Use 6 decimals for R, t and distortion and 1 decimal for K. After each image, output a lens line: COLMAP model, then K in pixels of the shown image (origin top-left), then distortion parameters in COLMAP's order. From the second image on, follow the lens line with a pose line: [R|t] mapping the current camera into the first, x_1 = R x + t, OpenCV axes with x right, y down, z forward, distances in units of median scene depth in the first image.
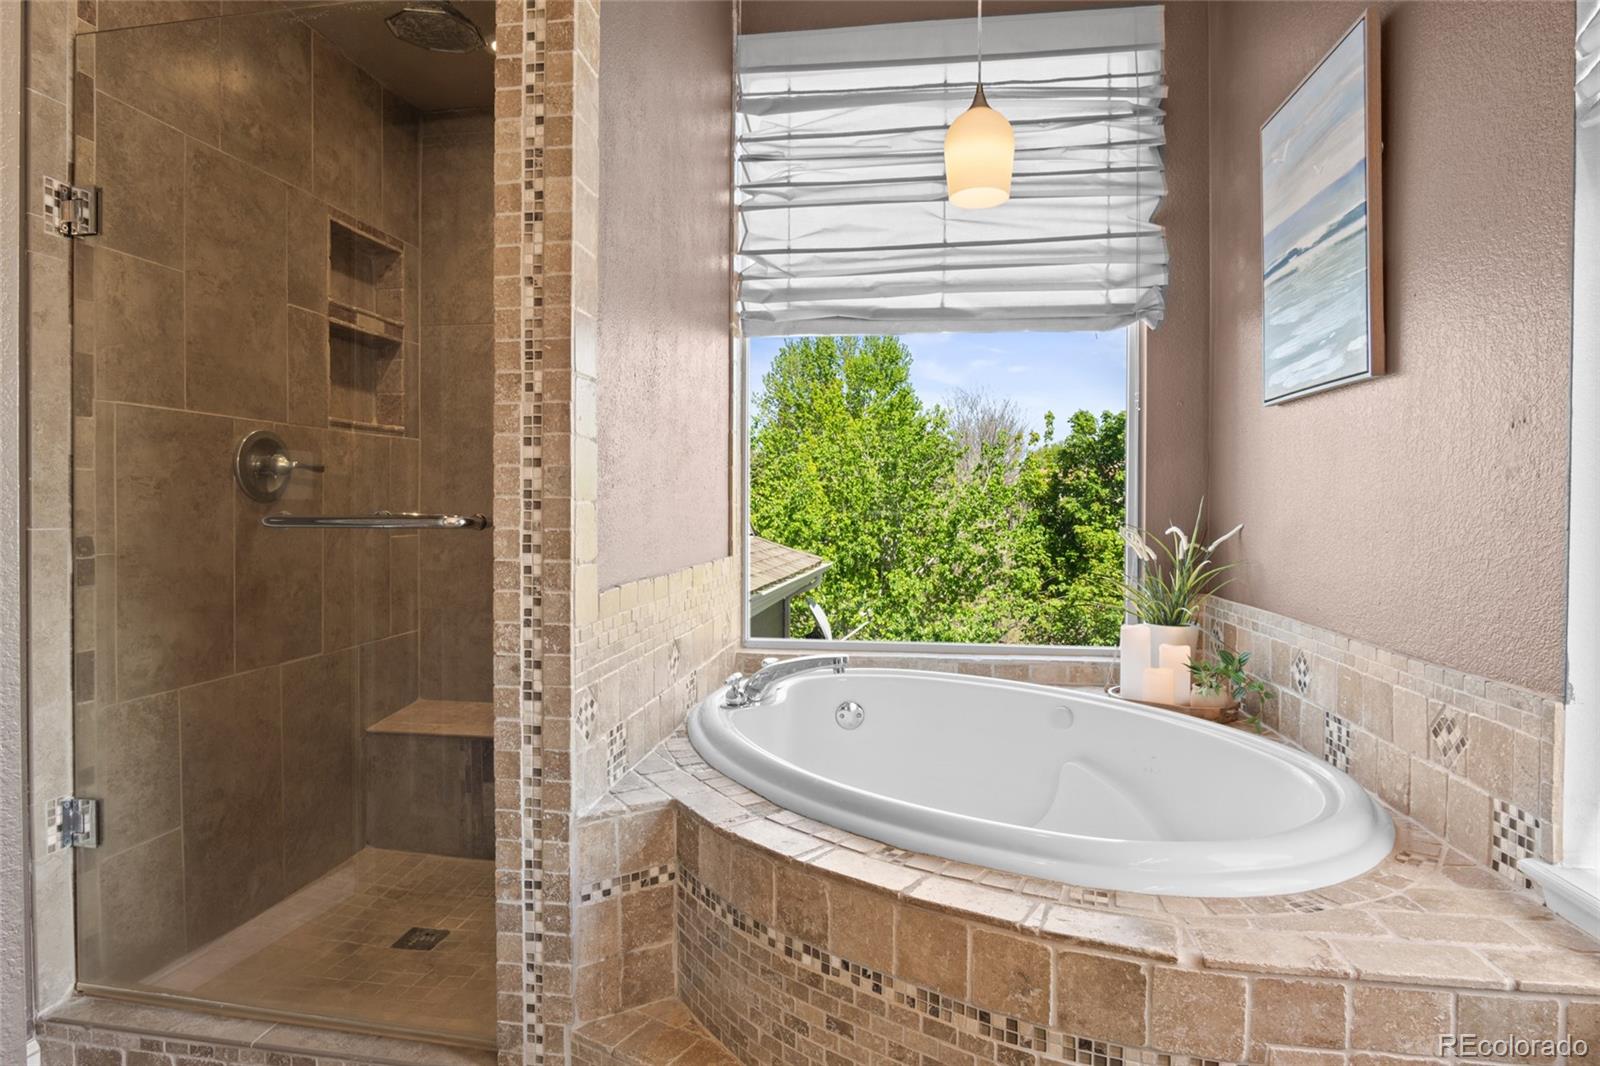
lens RADIAL K [[890.6, 0, 793.4], [0, 890.6, 521.8], [0, 0, 1]] dist [-0.032605, 0.005834]
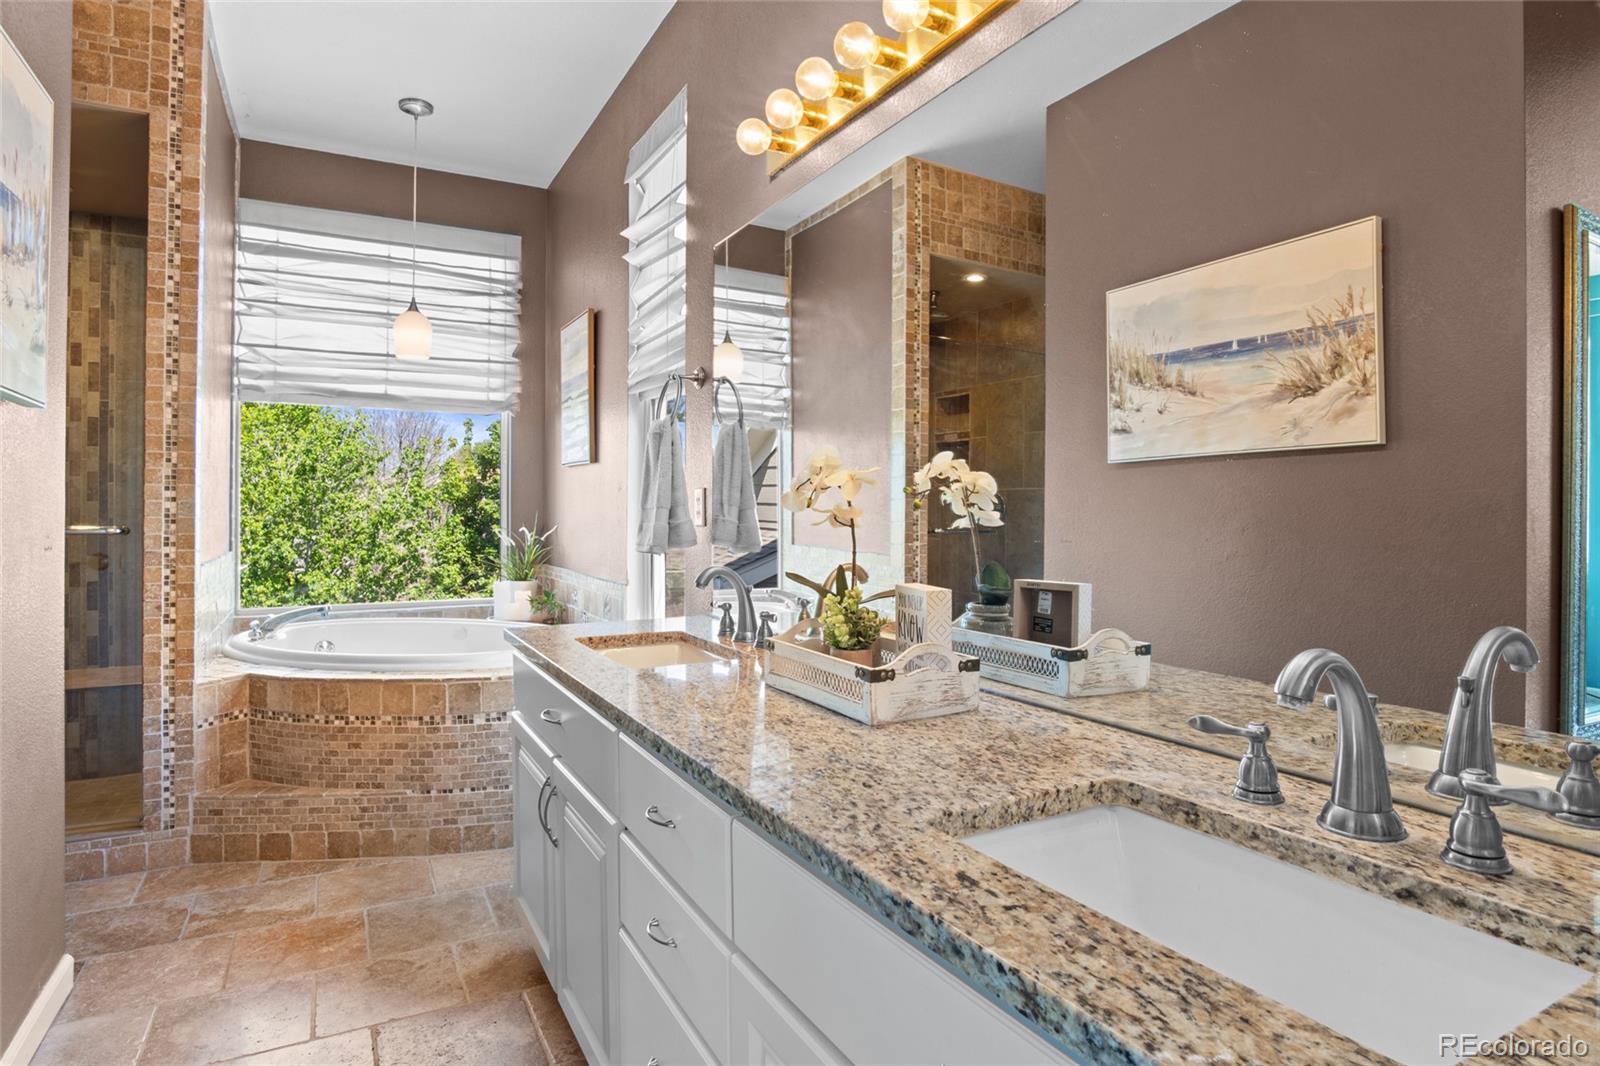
lens RADIAL K [[890.6, 0, 807.4], [0, 890.6, 502.1], [0, 0, 1]] dist [-0.032605, 0.005834]
pose [[0.801711, 0.001647, 0.597709, -0.301742], [0.010884, 0.999790, -0.017354, -0.012064], [-0.597613, 0.020418, 0.801525, -1.259014]]
